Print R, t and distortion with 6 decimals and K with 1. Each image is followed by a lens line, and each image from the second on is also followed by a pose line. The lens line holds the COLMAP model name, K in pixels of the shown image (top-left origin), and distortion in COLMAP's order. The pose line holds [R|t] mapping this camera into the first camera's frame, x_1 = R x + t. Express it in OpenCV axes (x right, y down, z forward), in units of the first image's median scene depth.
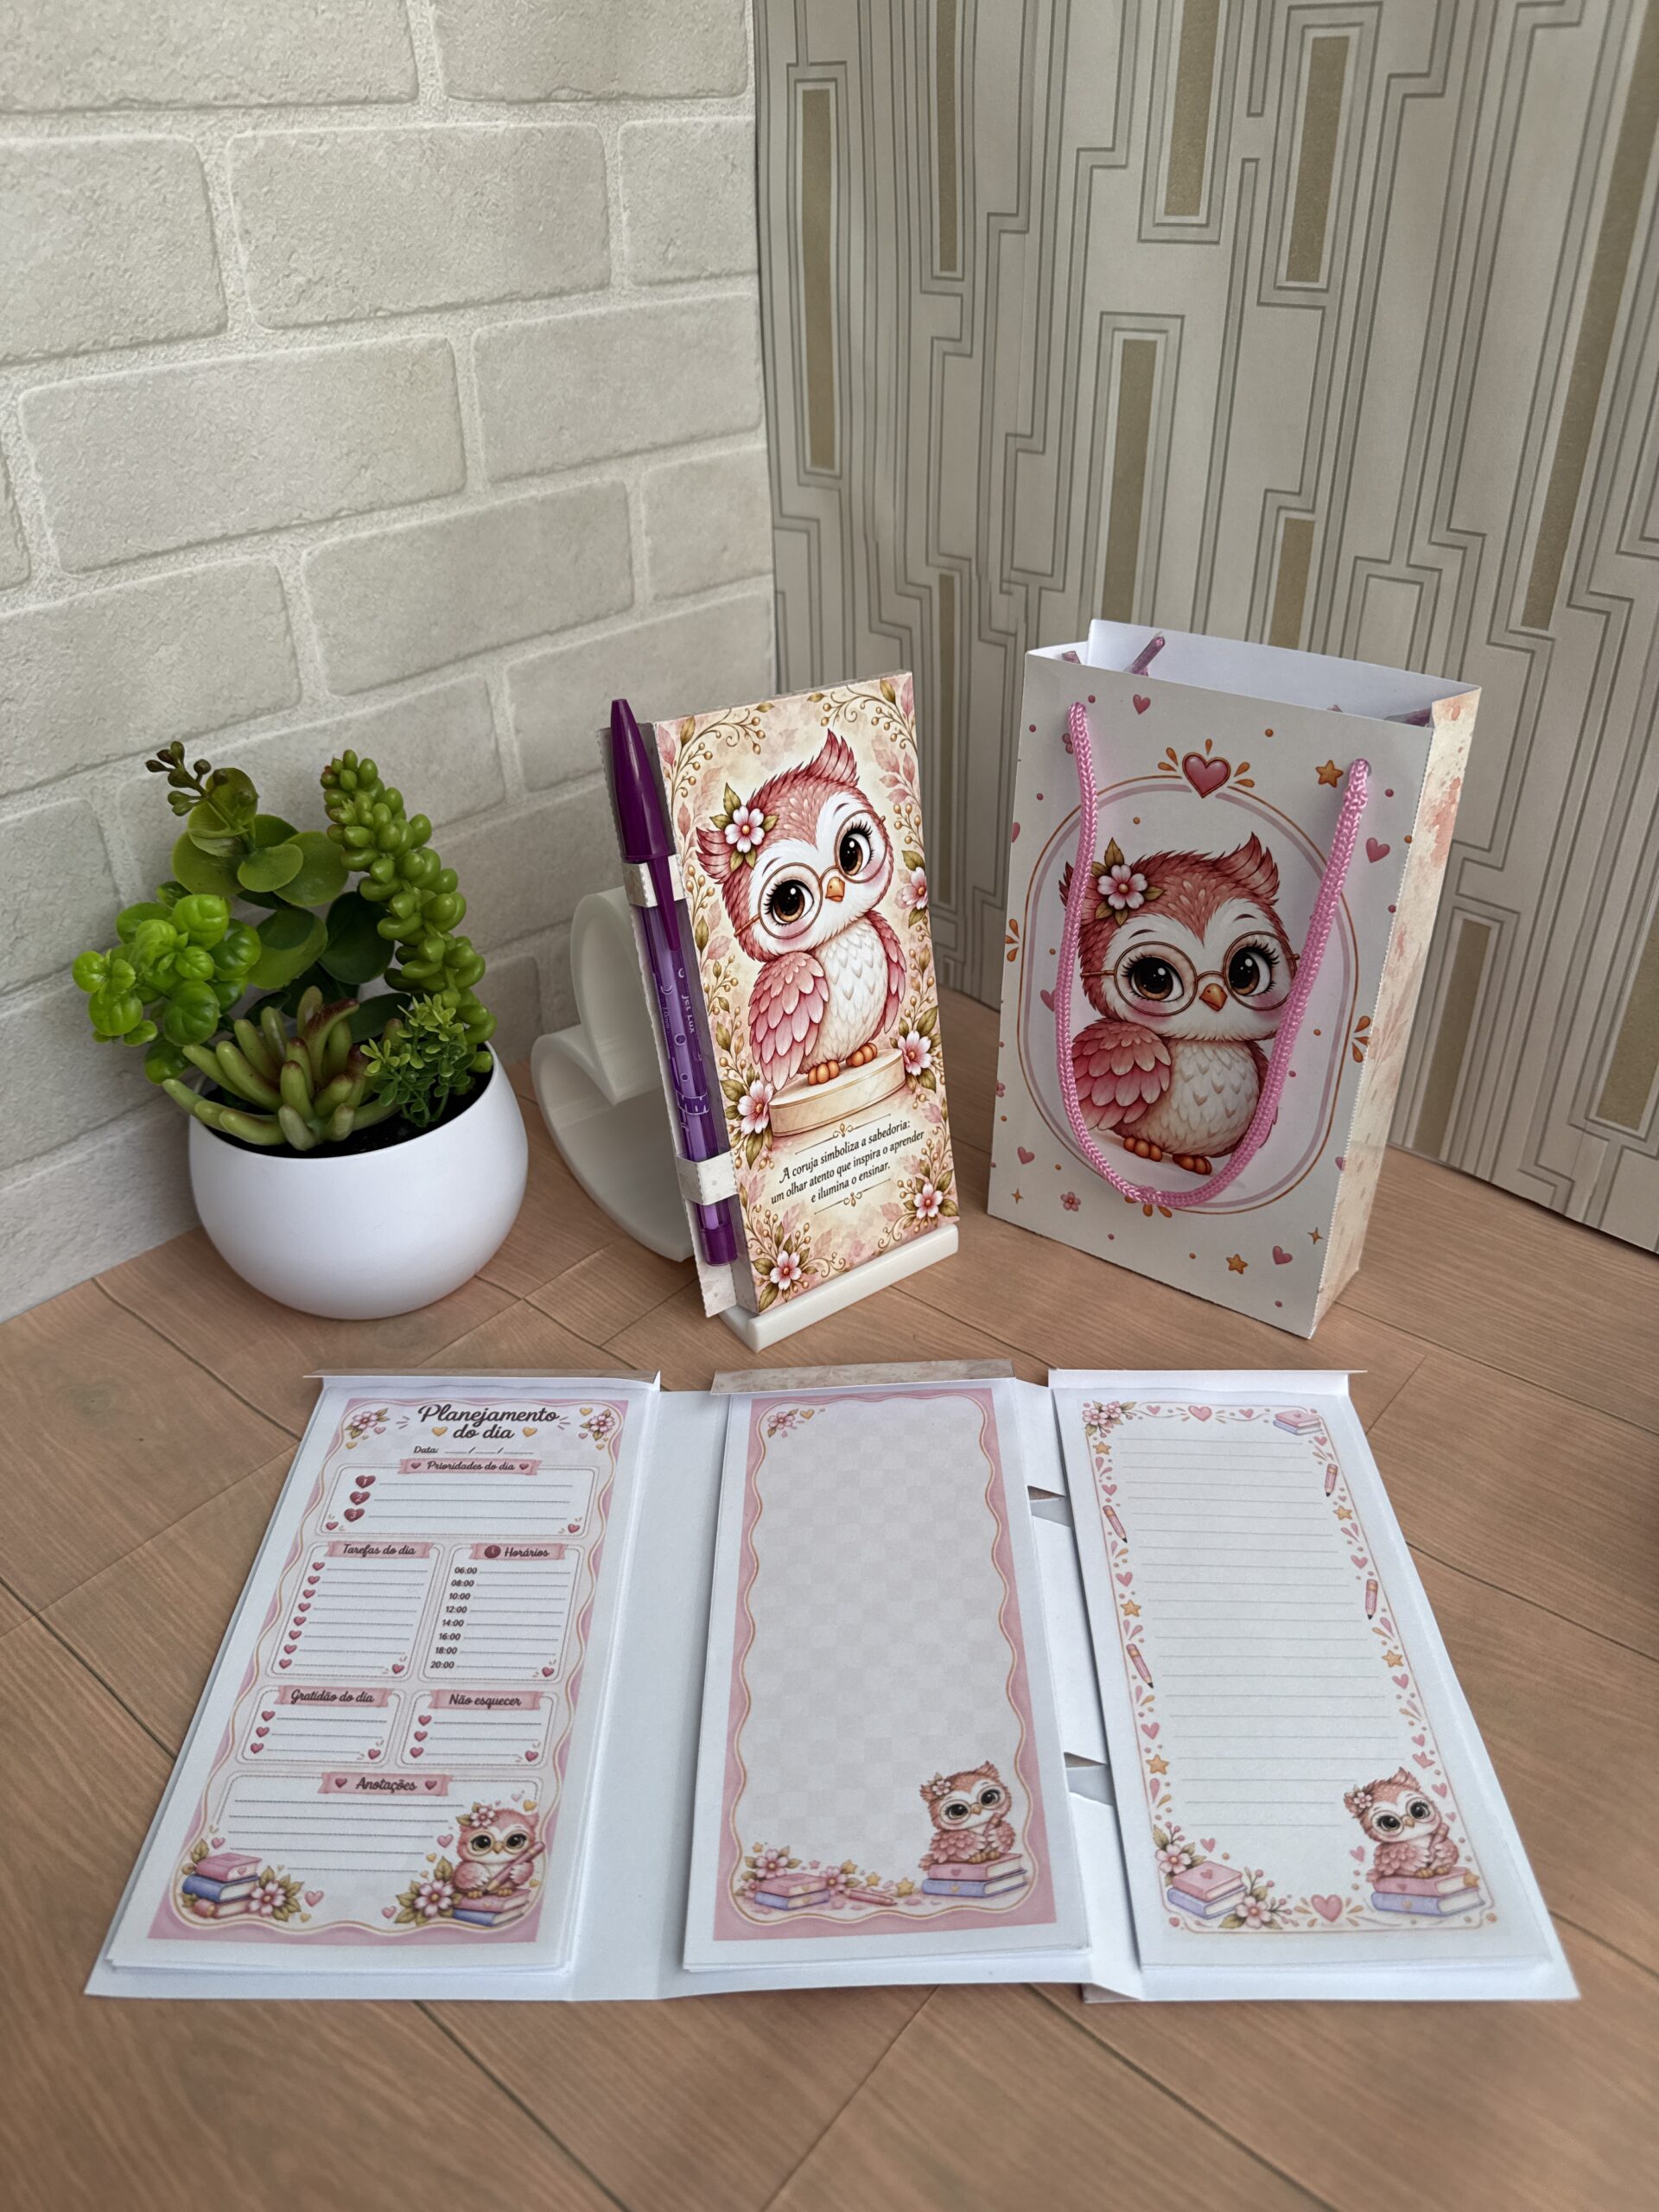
lens RADIAL K [[1623.3, 0, 829.5], [0, 1623.3, 1106.0], [0, 0, 1]] dist [-0.007216, -0.002311]
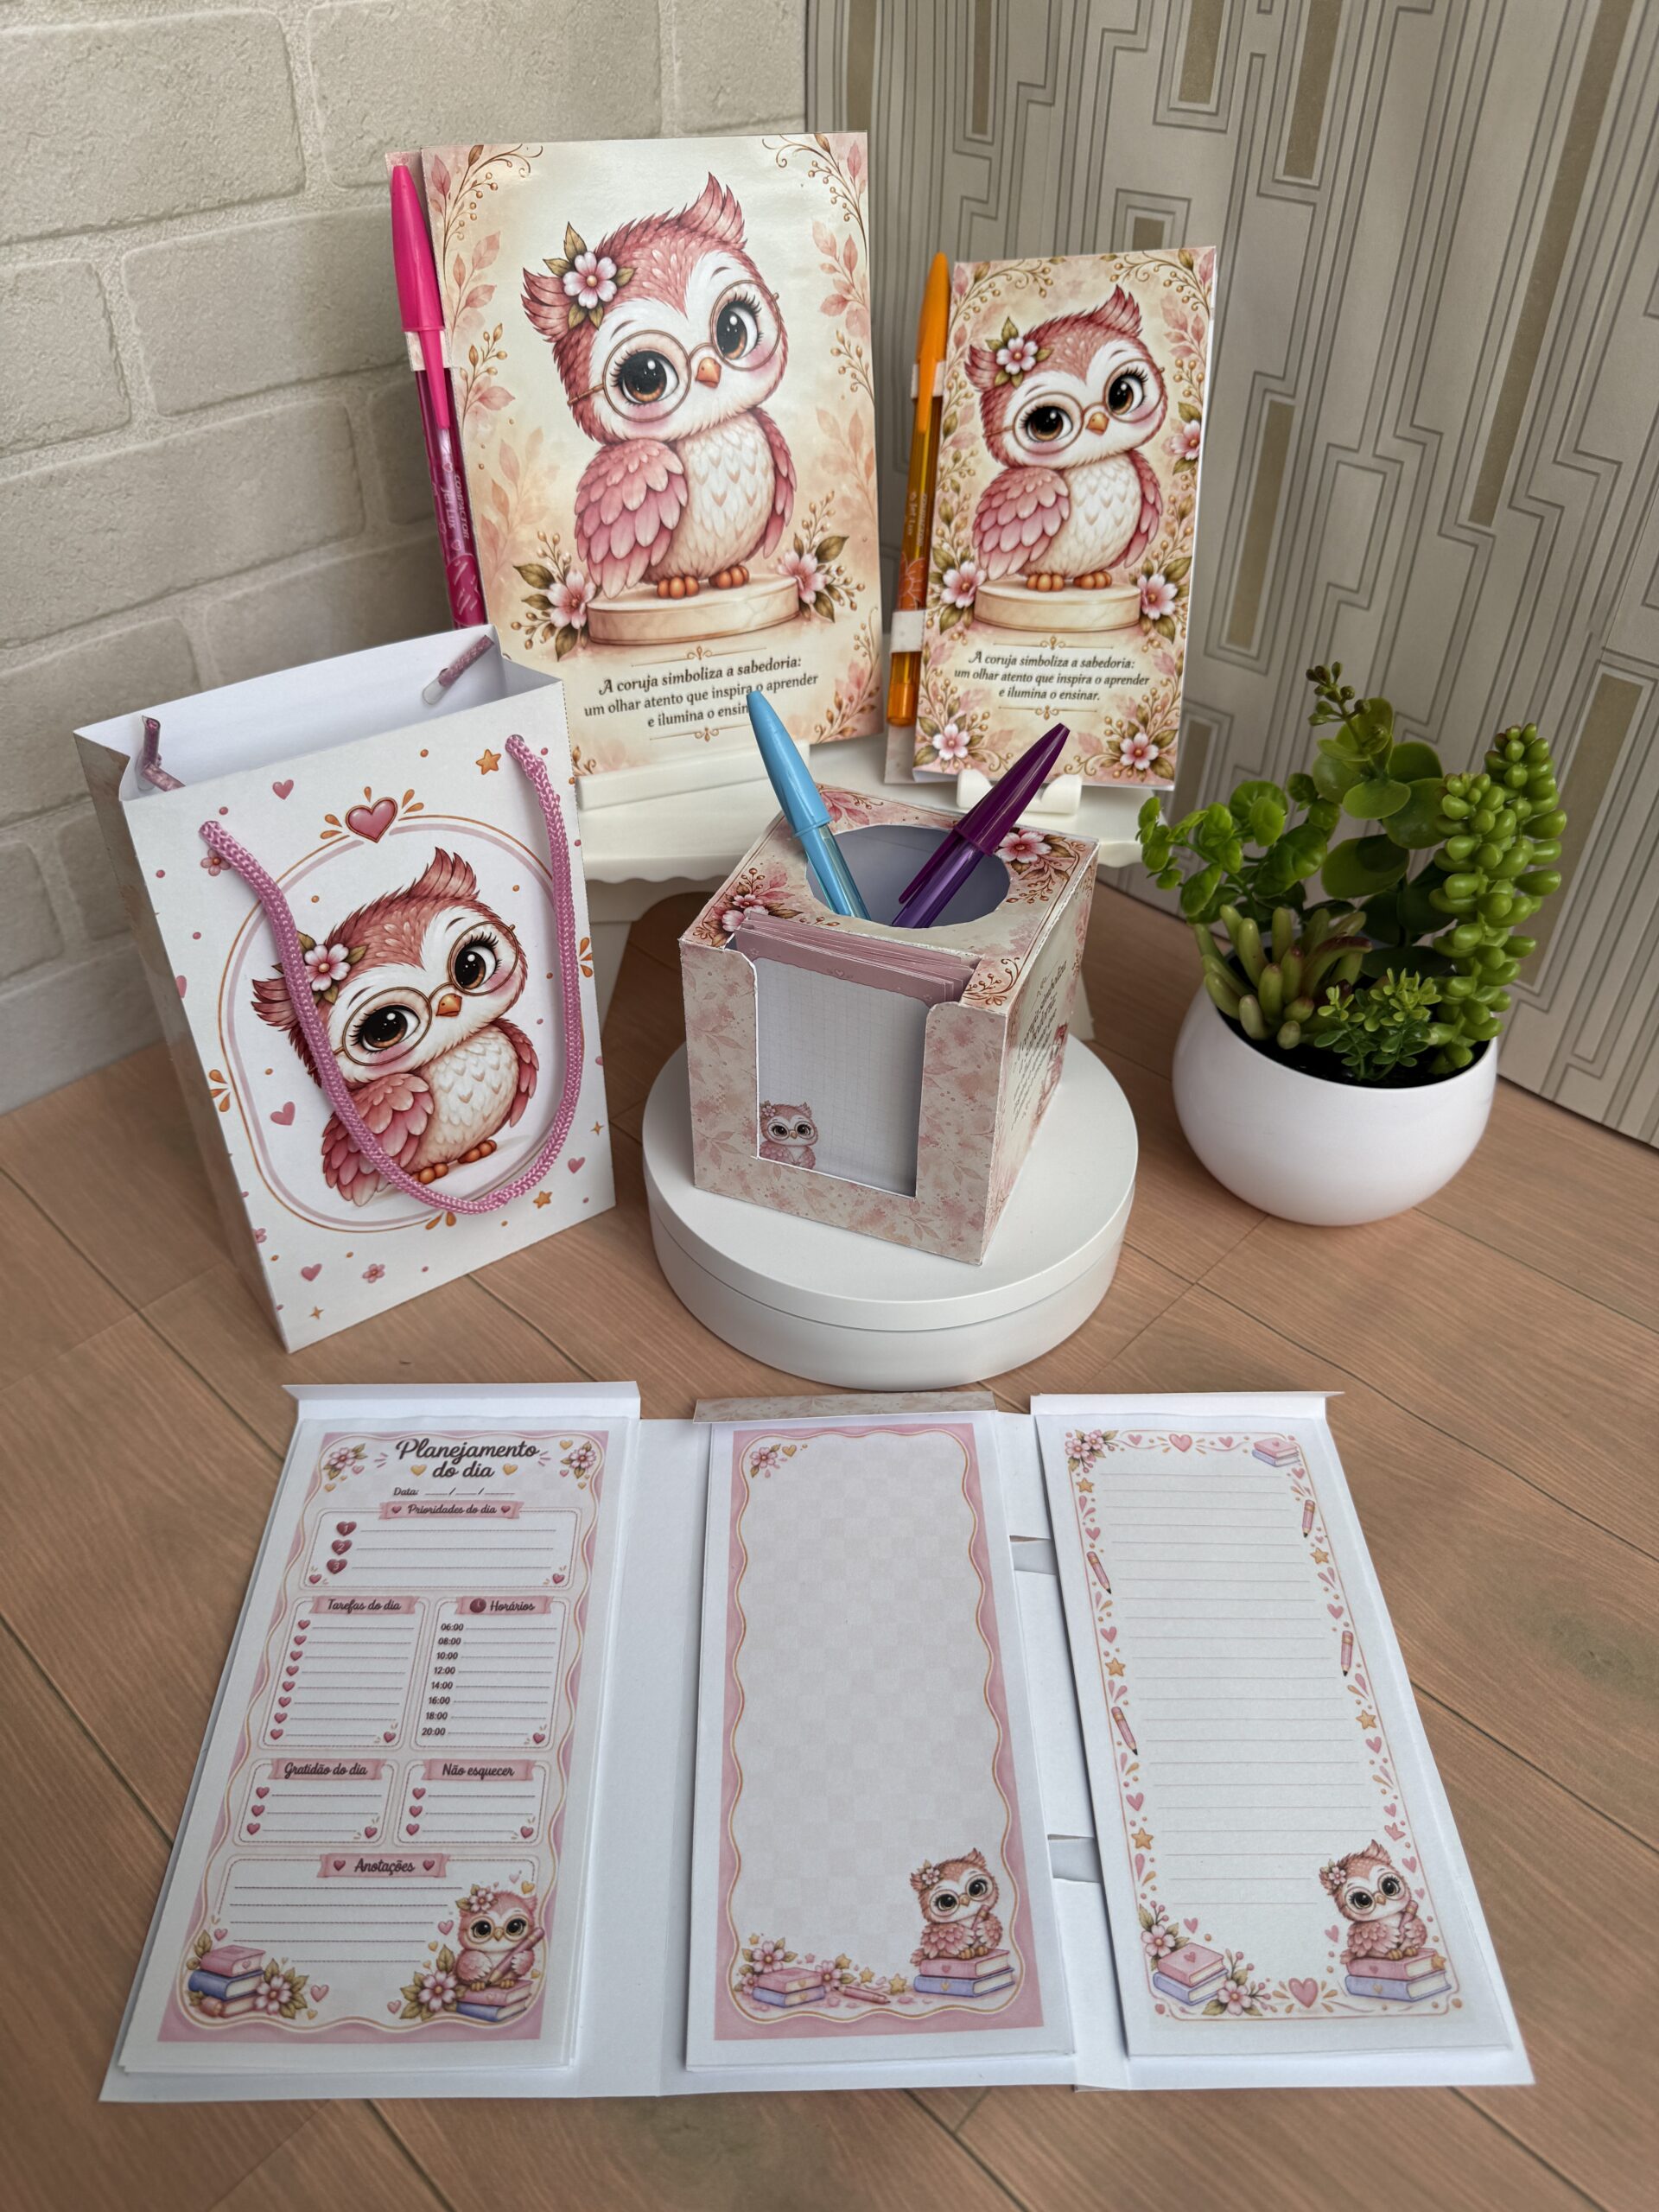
lens RADIAL K [[1622.5, 0, 833.0], [0, 1622.5, 1094.4], [0, 0, 1]] dist [-0.007672, -0.000336]
pose [[0.997681, 0.060797, -0.030616, 0.056109], [-0.056176, 0.989376, 0.134088, -0.035931], [0.038443, -0.132057, 0.990496, -0.153664]]
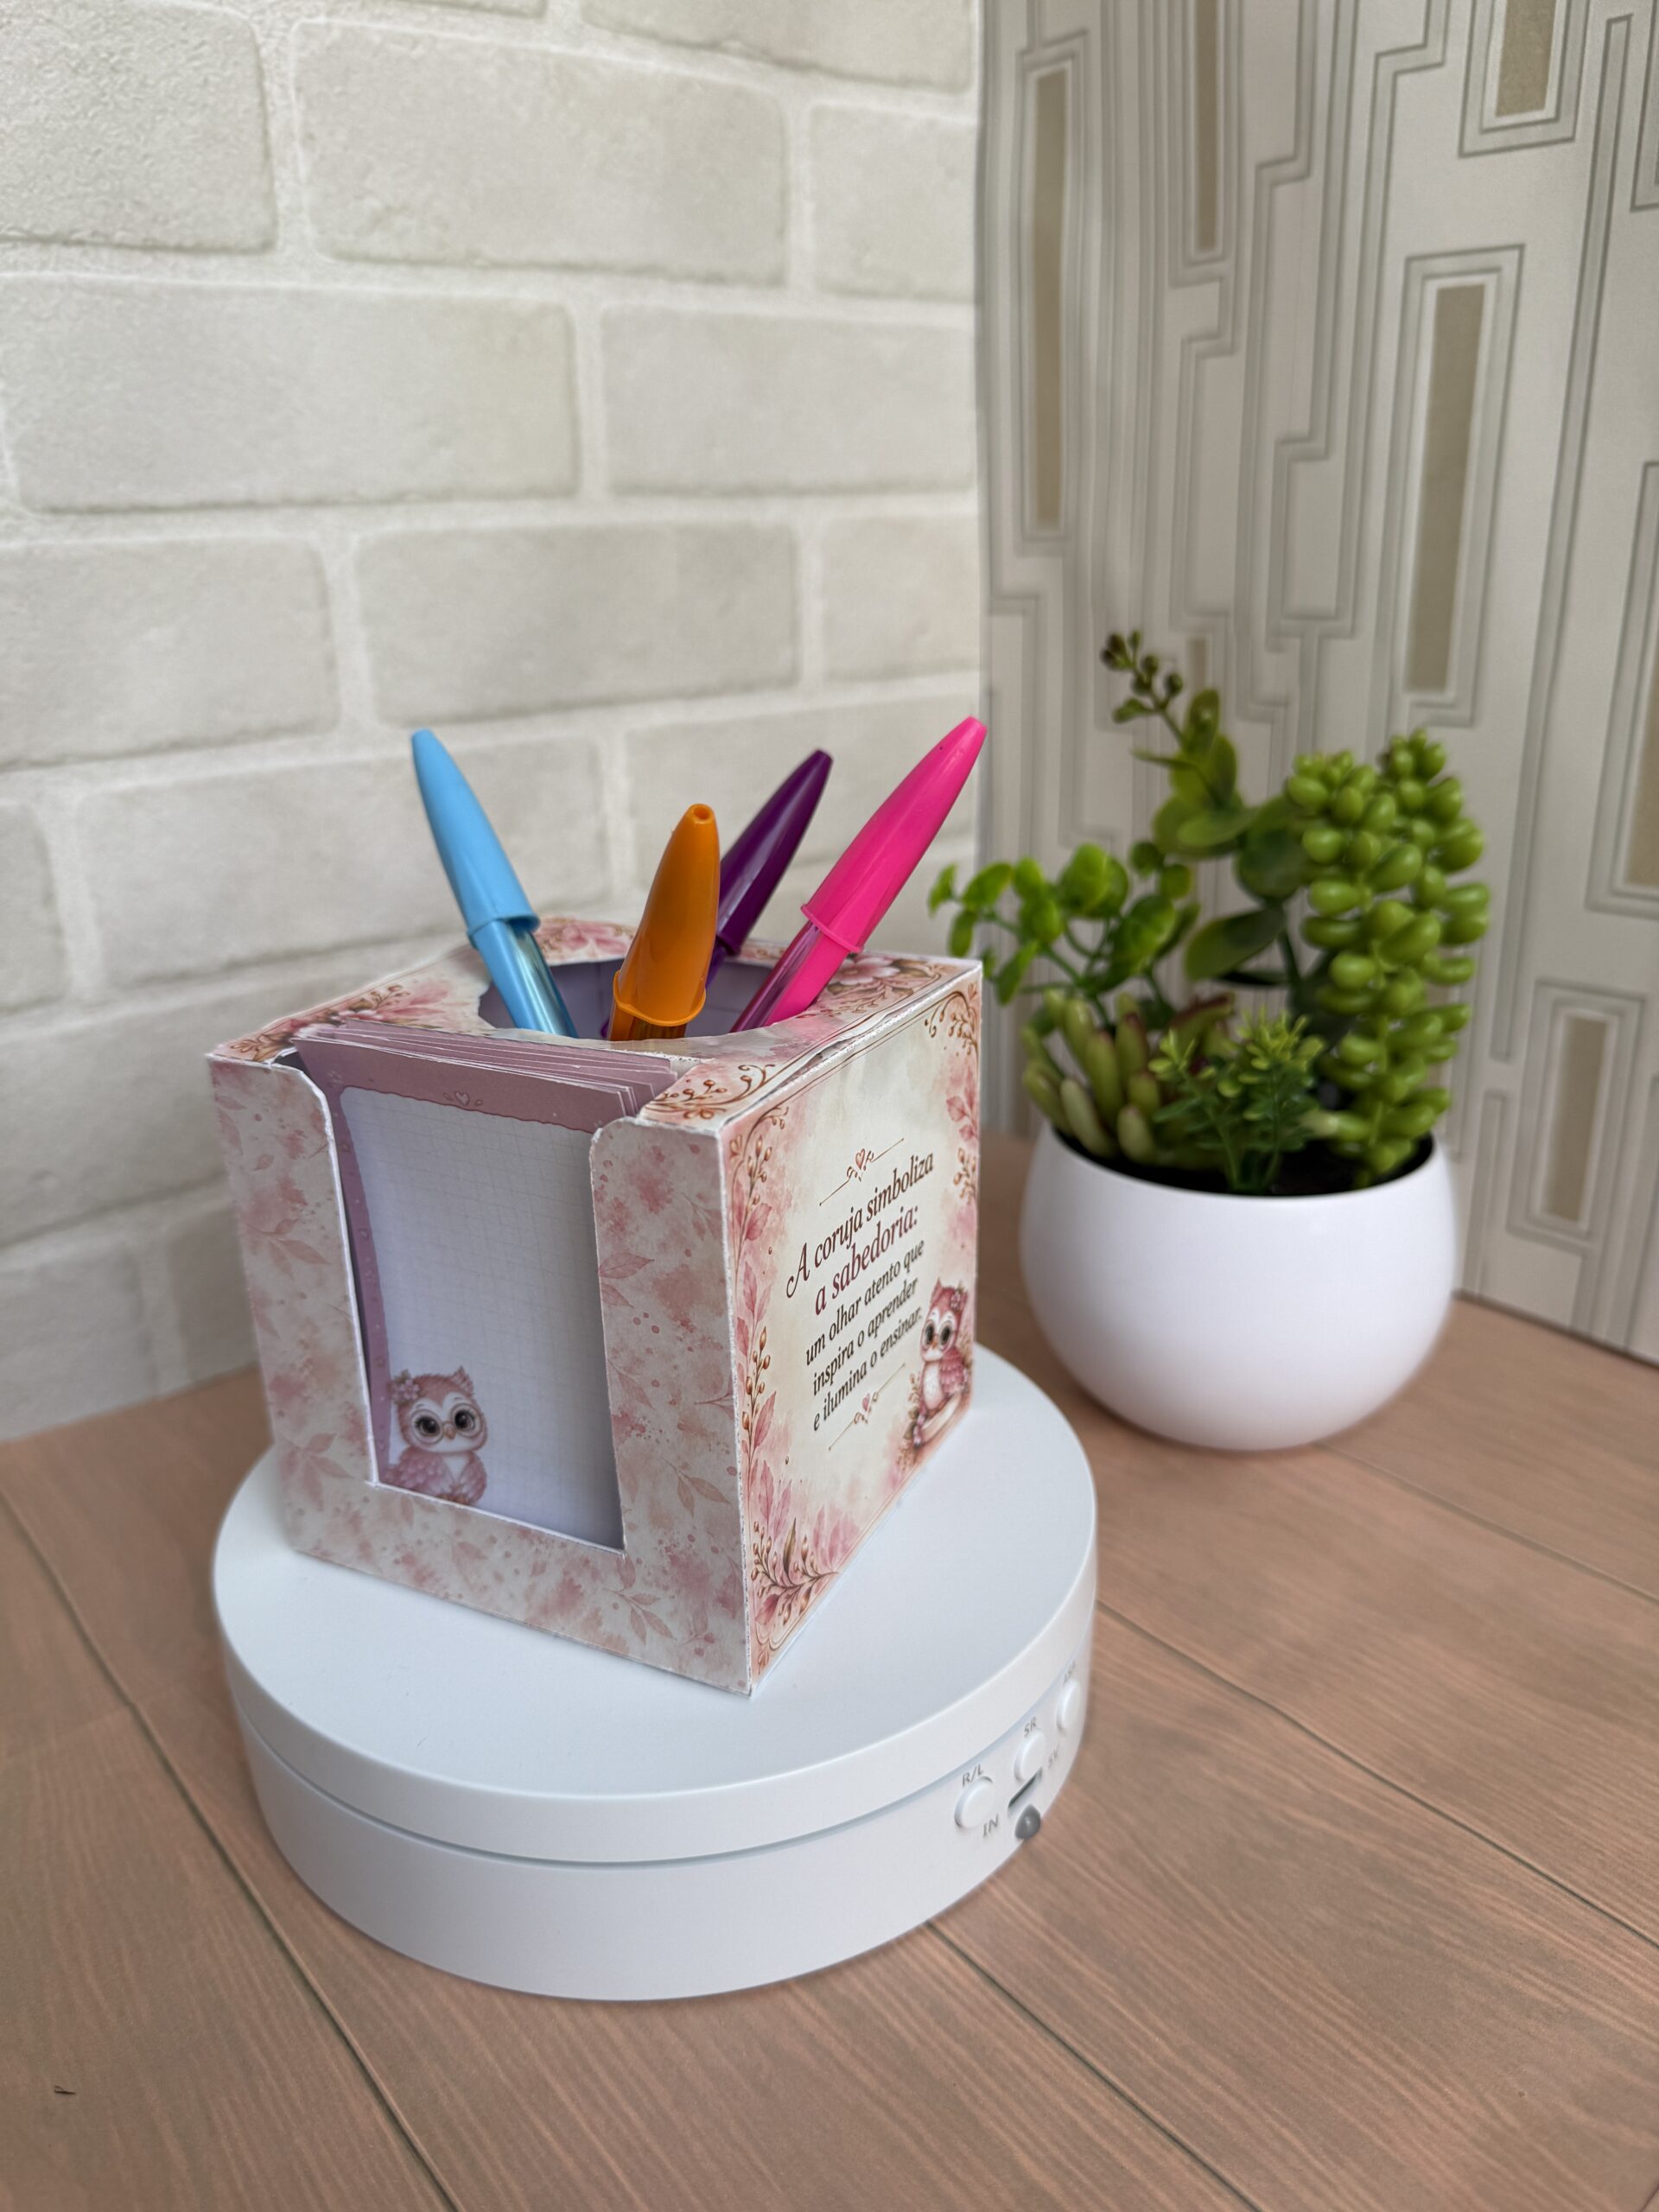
lens RADIAL K [[1651.0, 0, 829.5], [0, 1651.0, 1106.0], [0, 0, 1]] dist [-0.035004, 0.009813]
pose [[0.982637, 0.048998, -0.178954, 0.064191], [-0.084956, 0.976271, -0.199191, 0.073831], [0.164948, 0.210936, 0.963482, 0.338285]]
